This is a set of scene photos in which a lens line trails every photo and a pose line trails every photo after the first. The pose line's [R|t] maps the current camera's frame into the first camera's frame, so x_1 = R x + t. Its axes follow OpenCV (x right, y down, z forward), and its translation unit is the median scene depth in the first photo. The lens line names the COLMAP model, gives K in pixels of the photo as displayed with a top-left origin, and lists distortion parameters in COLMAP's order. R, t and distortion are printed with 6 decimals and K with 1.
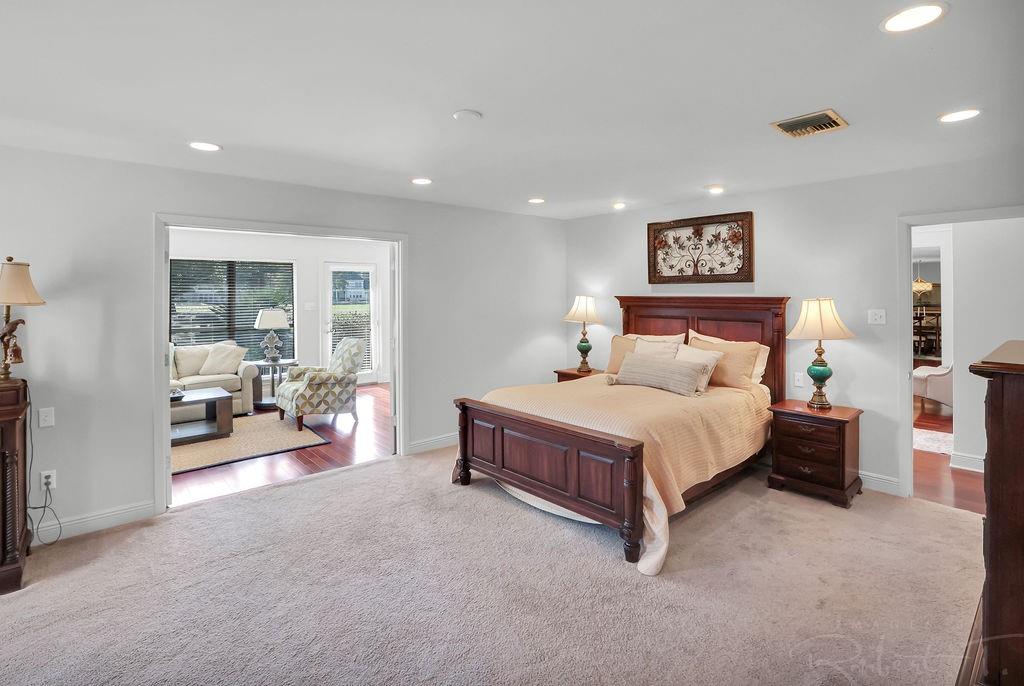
lens RADIAL K [[513.7, 0, 513.8], [0, 513.7, 284.6], [0, 0, 1]] dist [0.001741, 0.000214]
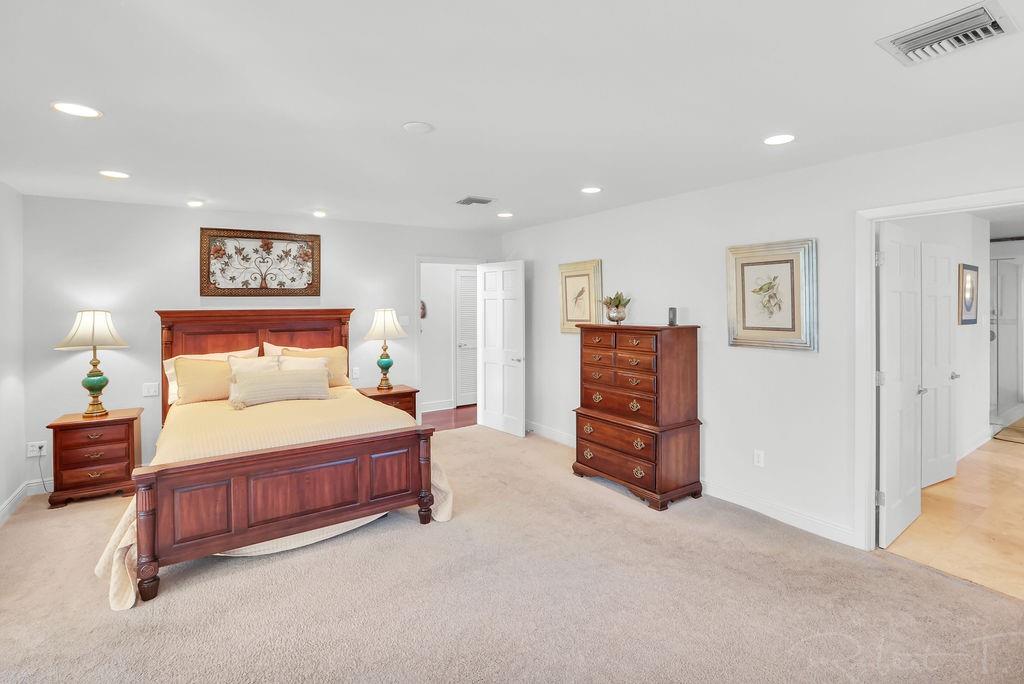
lens RADIAL K [[497.0, 0, 516.1], [0, 497.0, 308.2], [0, 0, 1]] dist [-0.001448, -0.000123]
pose [[0.162340, -0.006210, 0.986715, -0.530687], [-0.006748, 0.999950, 0.007404, 0.010144], [-0.986712, -0.007860, 0.162290, 0.356582]]
